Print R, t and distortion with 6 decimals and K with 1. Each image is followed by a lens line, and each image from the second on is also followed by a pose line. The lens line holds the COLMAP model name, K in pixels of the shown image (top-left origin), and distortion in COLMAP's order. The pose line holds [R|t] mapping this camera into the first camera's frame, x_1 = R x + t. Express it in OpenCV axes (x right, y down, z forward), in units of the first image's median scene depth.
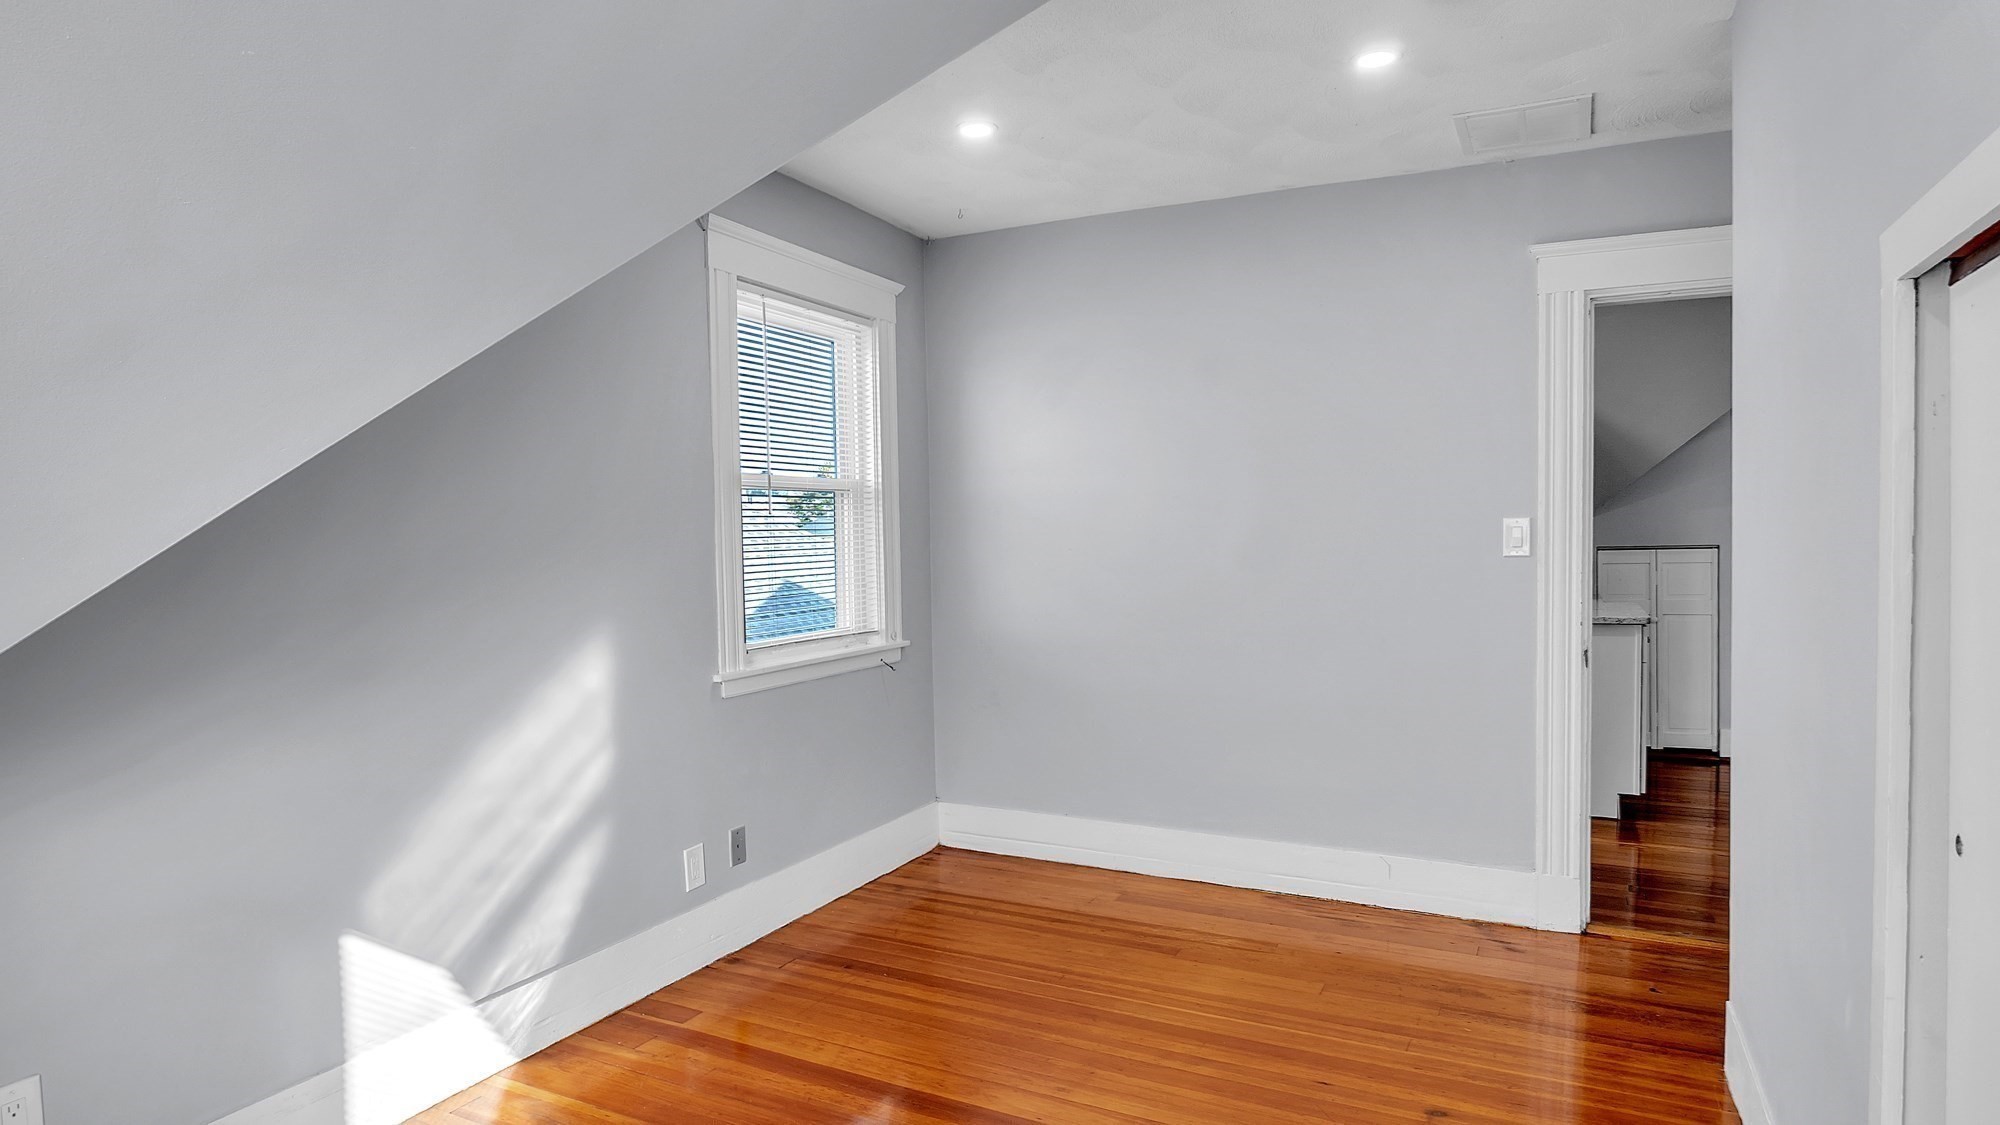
lens RADIAL K [[1152.0, 0, 1000.0], [0, 1152.0, 562.5], [0, 0, 1]] dist [0.001432, -0.000364]
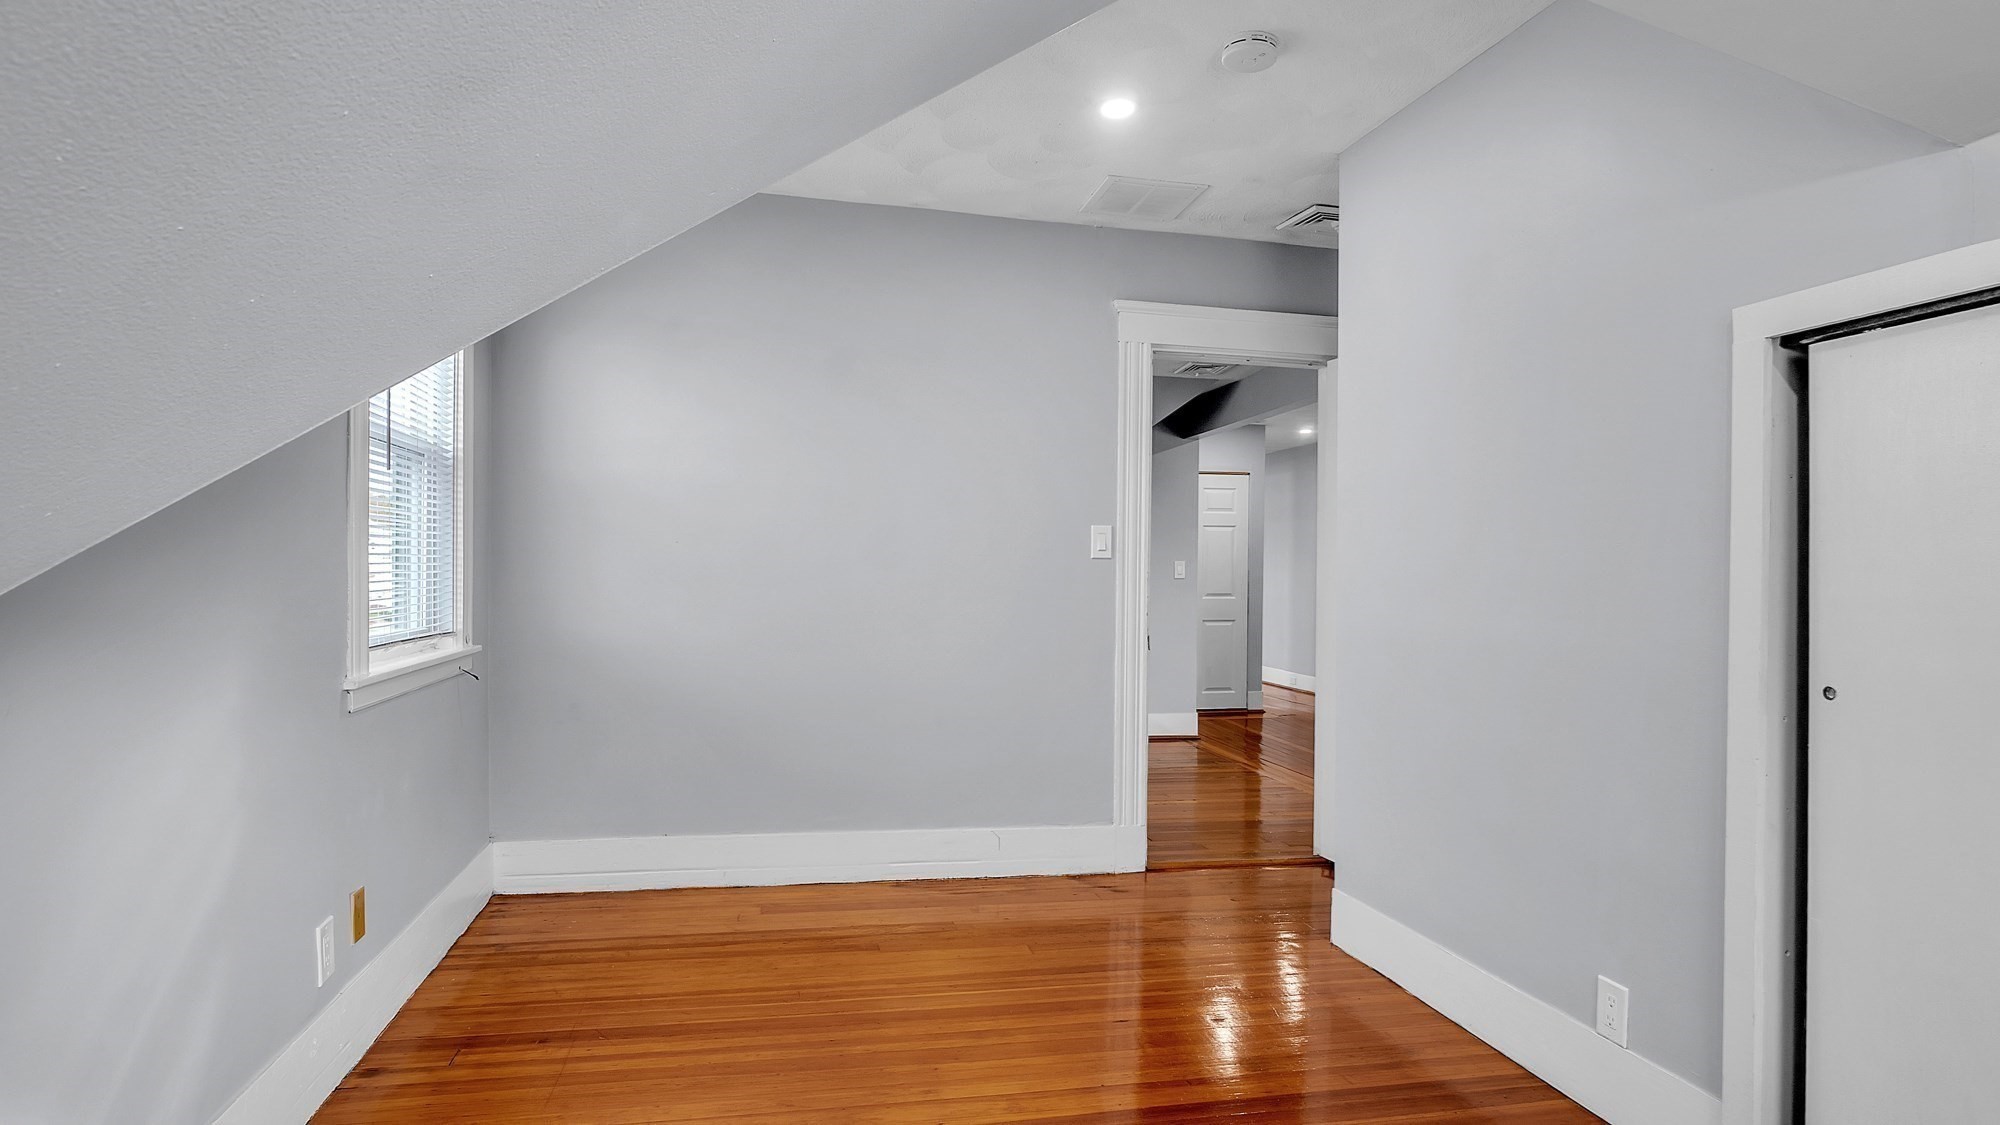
lens RADIAL K [[1105.0, 0, 1000.0], [0, 1105.0, 562.5], [0, 0, 1]] dist [-0.001321, -0.000011]
pose [[0.775187, 0.030964, 0.630973, -0.349414], [-0.006010, 0.999114, -0.041646, 0.047483], [-0.631704, 0.028491, 0.774686, 0.186869]]
